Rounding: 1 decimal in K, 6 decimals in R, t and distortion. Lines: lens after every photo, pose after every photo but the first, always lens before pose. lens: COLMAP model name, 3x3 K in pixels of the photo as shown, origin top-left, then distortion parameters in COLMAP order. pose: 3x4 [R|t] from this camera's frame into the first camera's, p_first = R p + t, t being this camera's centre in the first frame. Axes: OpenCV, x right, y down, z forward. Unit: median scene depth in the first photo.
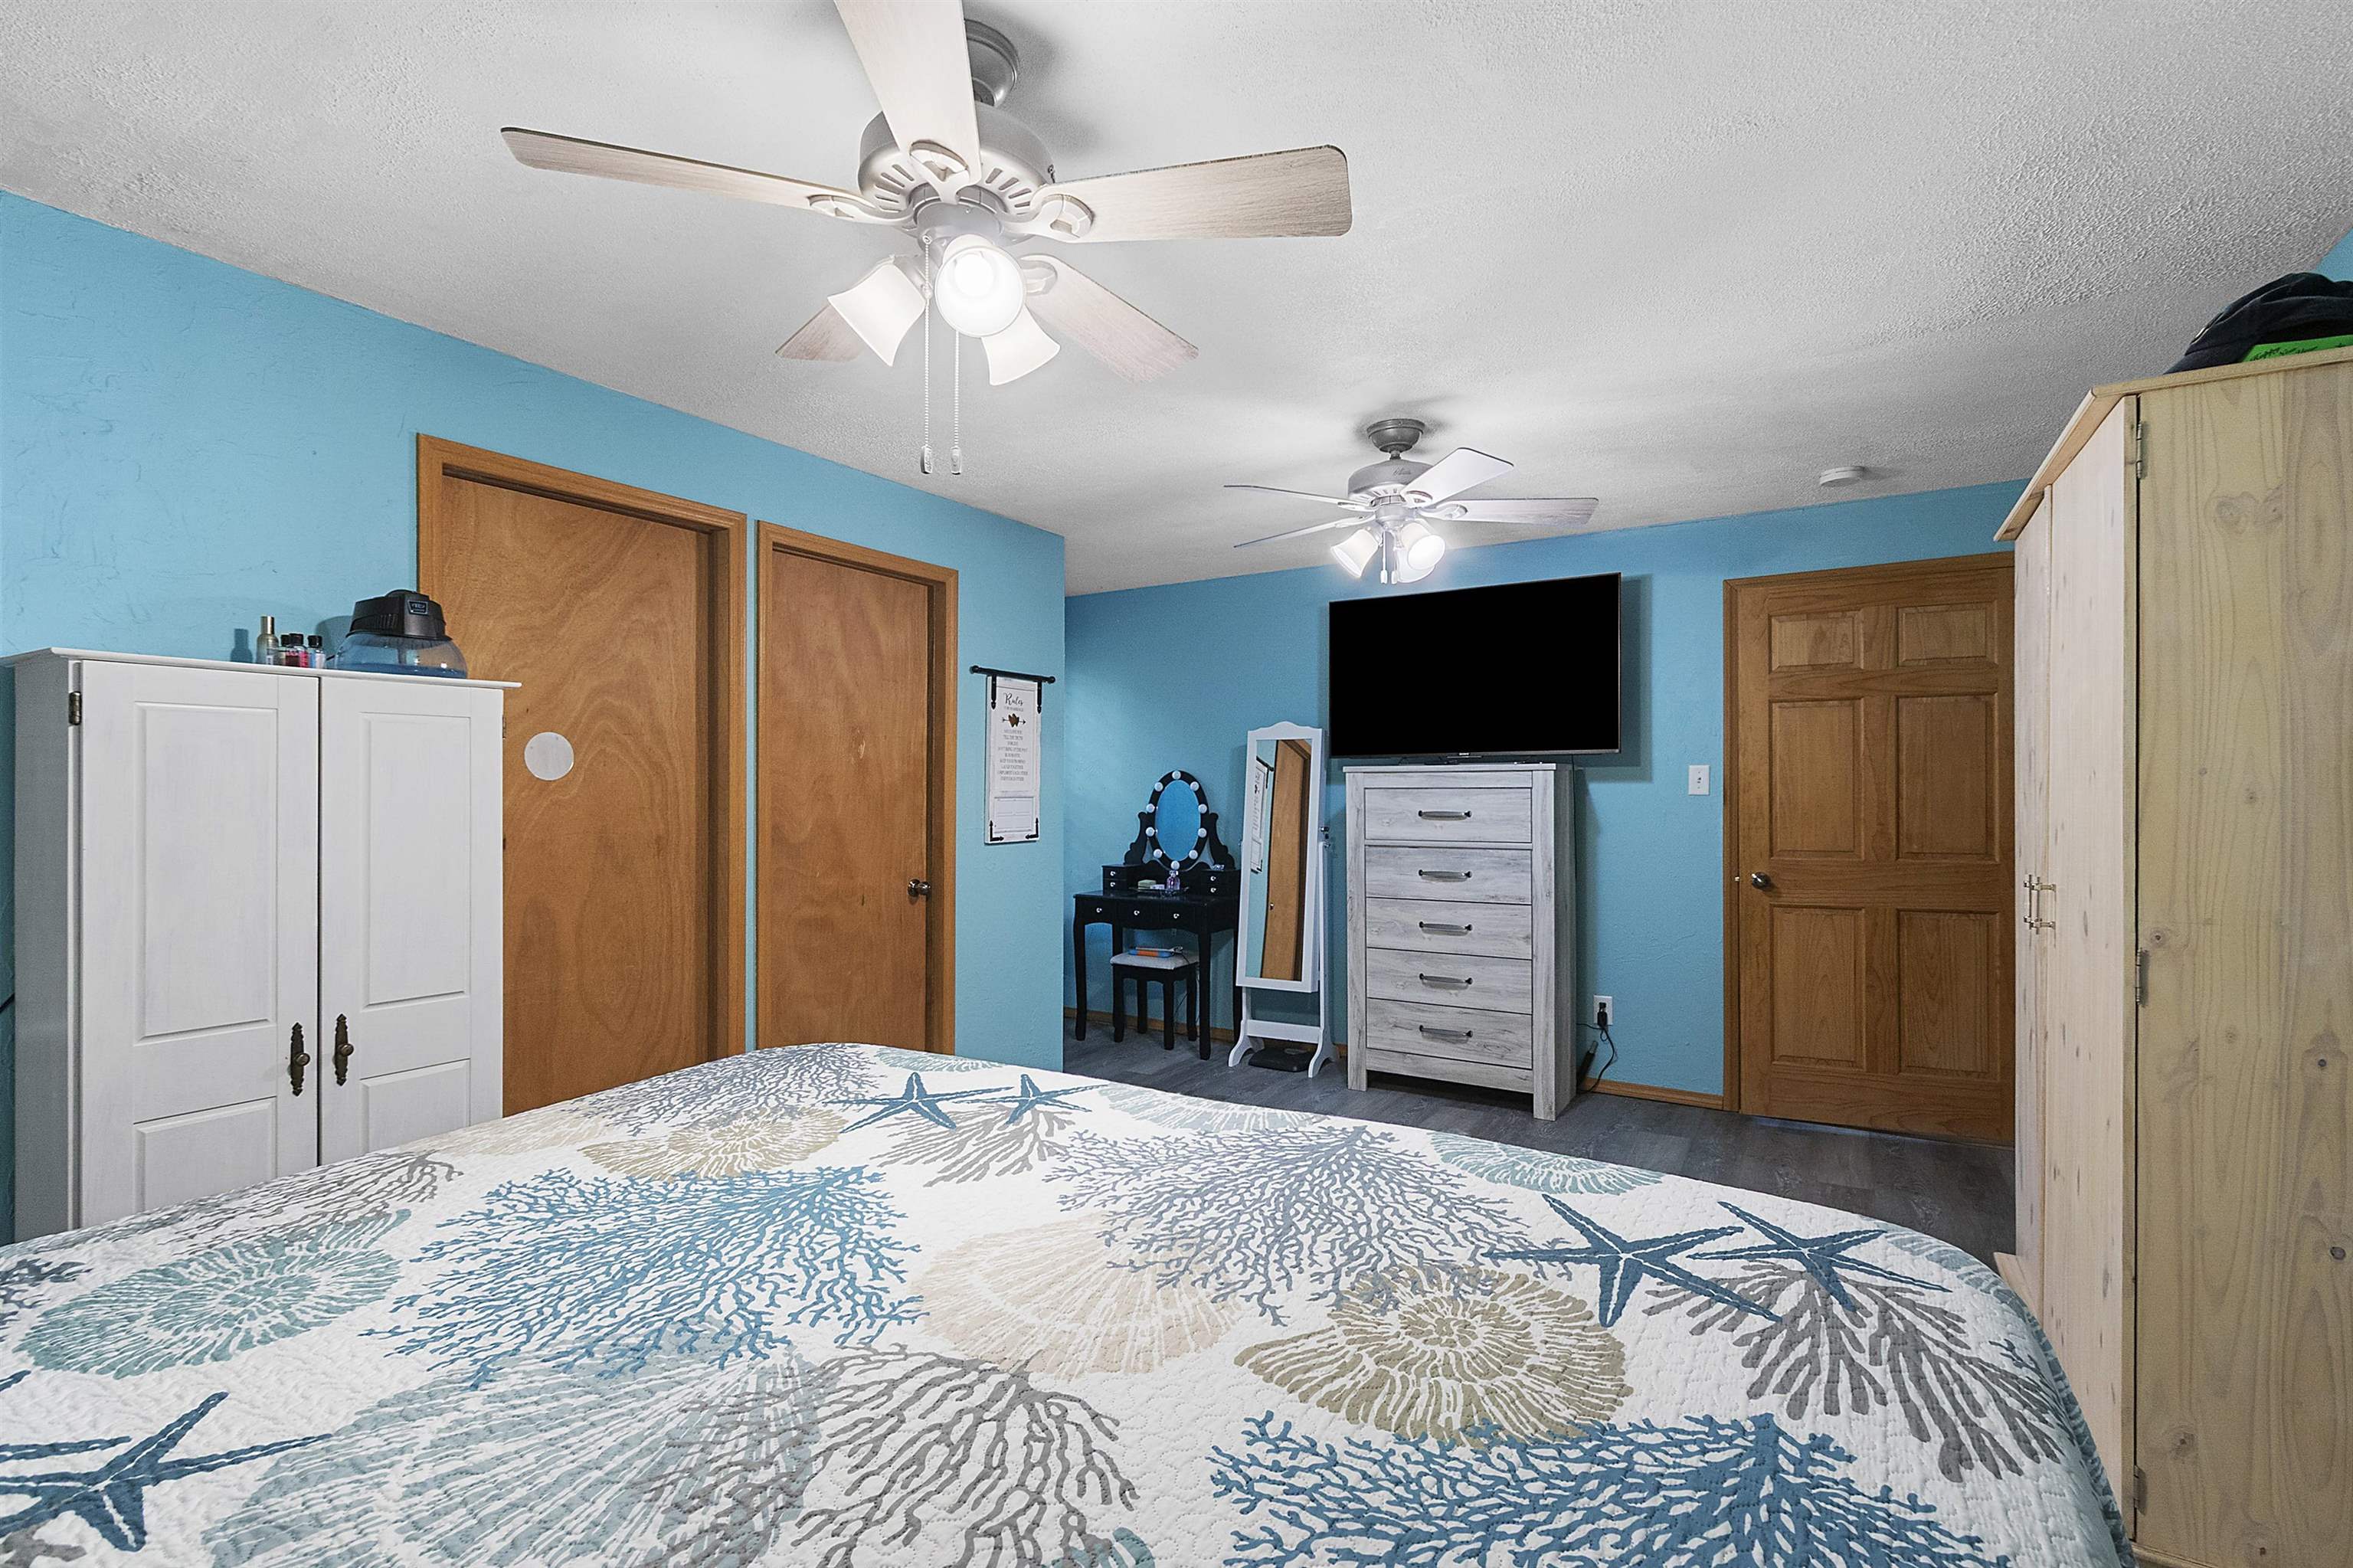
lens RADIAL K [[1089.7, 0, 1172.5], [0, 1089.7, 784.2], [0, 0, 1]] dist [-0.001497, -0.000318]
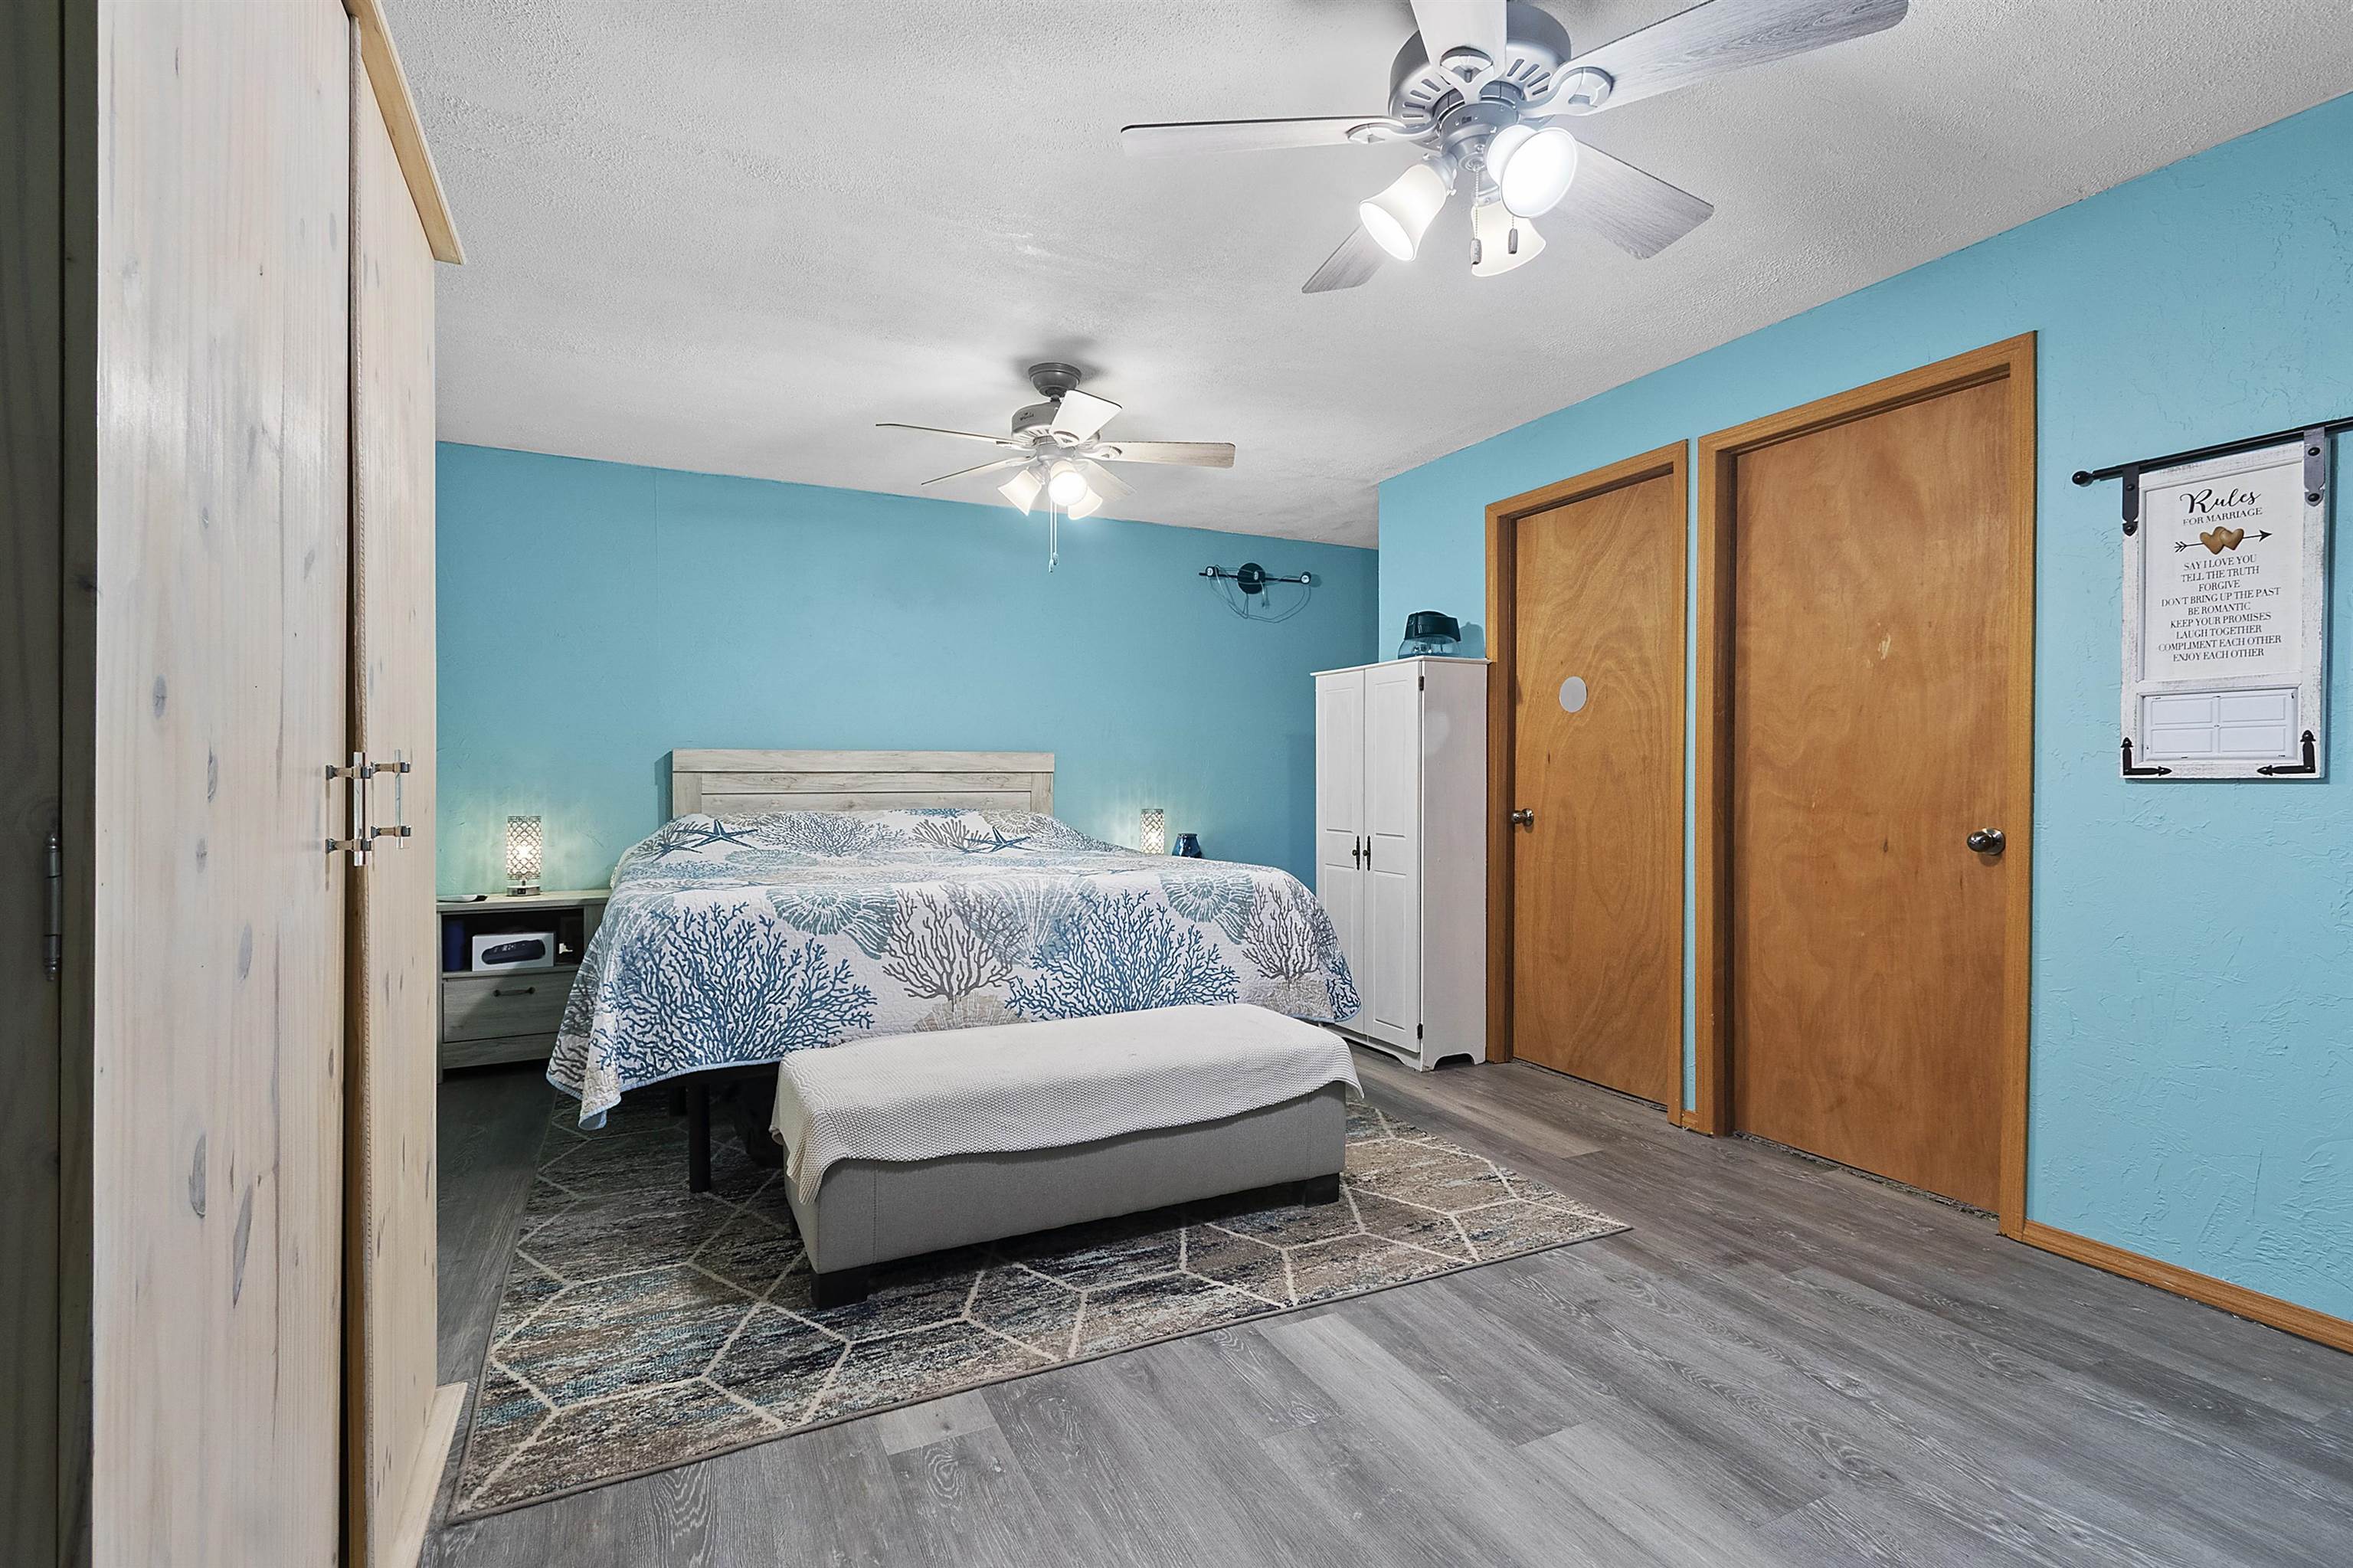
lens RADIAL K [[1089.7, 0, 1172.1], [0, 1089.7, 783.9], [0, 0, 1]] dist [-0.001497, -0.000318]
pose [[-0.538764, 0.000898, -0.842456, 0.765120], [-0.001058, 0.999998, 0.001742, 0.076761], [0.842456, 0.001830, -0.538762, 1.208327]]
